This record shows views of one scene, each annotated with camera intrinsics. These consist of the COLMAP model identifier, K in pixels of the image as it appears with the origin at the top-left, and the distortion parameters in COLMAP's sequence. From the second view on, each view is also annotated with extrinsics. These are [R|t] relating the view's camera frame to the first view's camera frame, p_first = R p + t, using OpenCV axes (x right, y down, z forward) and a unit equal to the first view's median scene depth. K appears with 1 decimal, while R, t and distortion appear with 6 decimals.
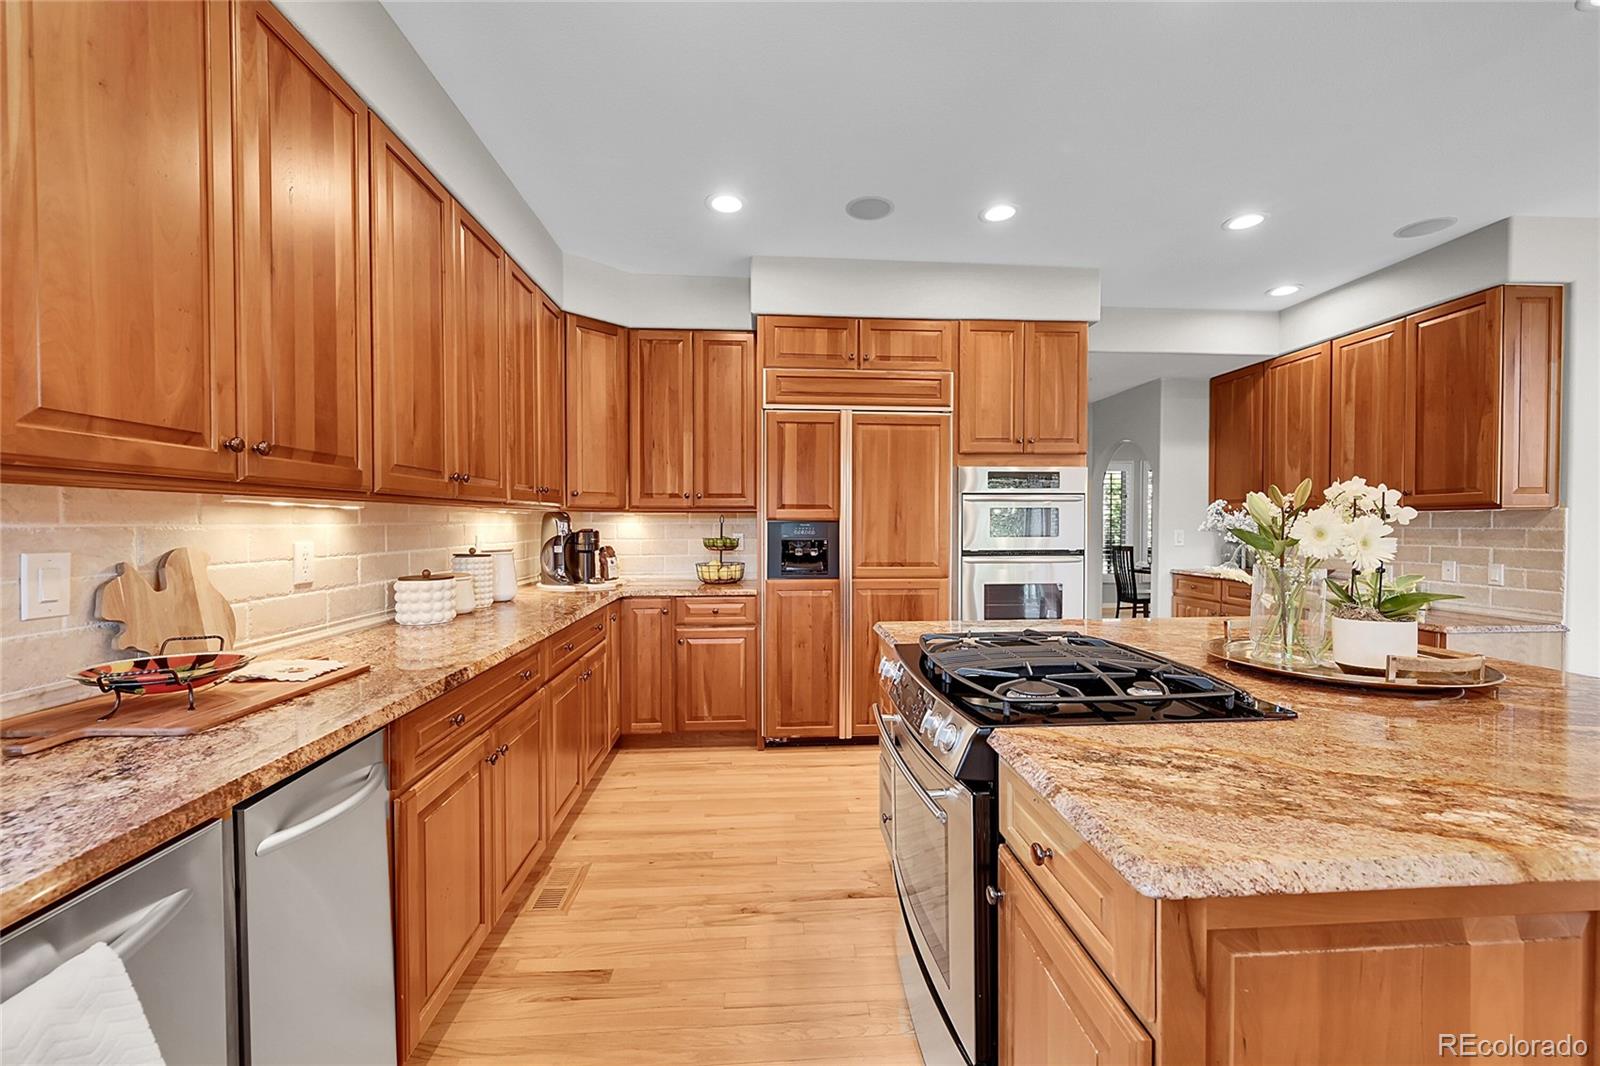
lens RADIAL K [[628.1, 0, 801.8], [0, 628.1, 530.9], [0, 0, 1]] dist [-0.000270, 0.000046]
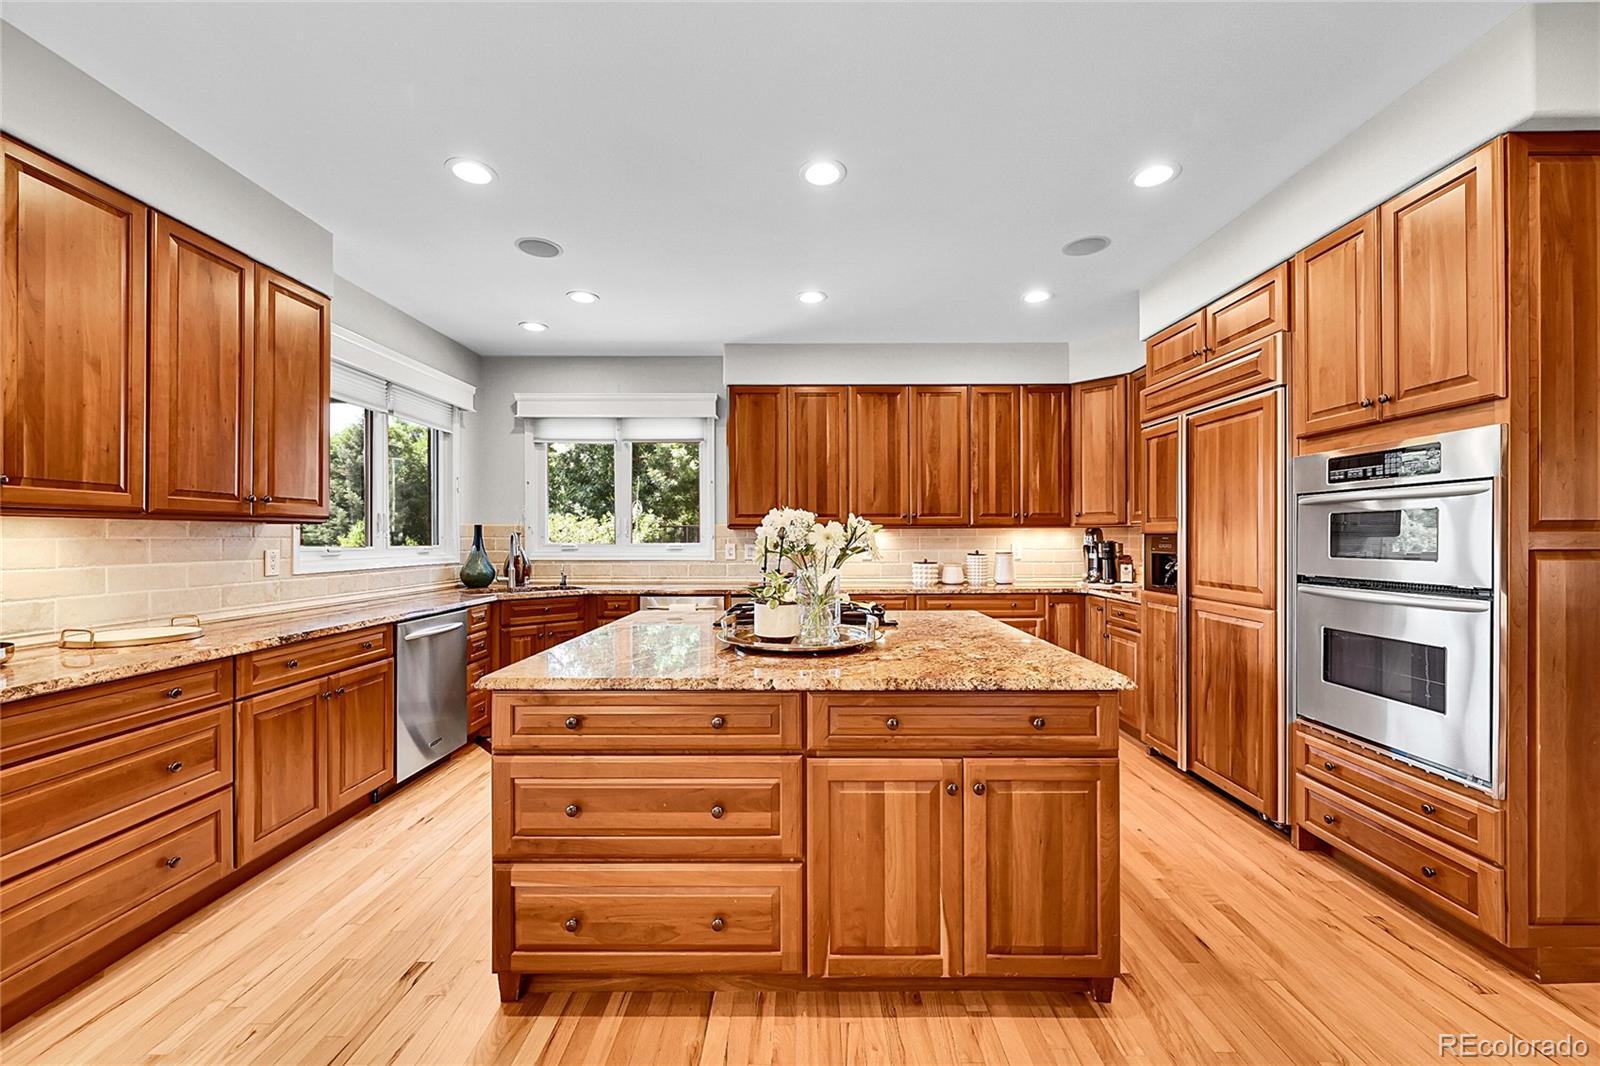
lens RADIAL K [[628.1, 0, 802.7], [0, 628.1, 535.8], [0, 0, 1]] dist [-0.000270, 0.000046]
pose [[-0.073072, -0.000683, -0.997326, 1.021799], [-0.009640, 0.999954, 0.000021, -0.007714], [0.997280, 0.009616, -0.073075, 0.498586]]
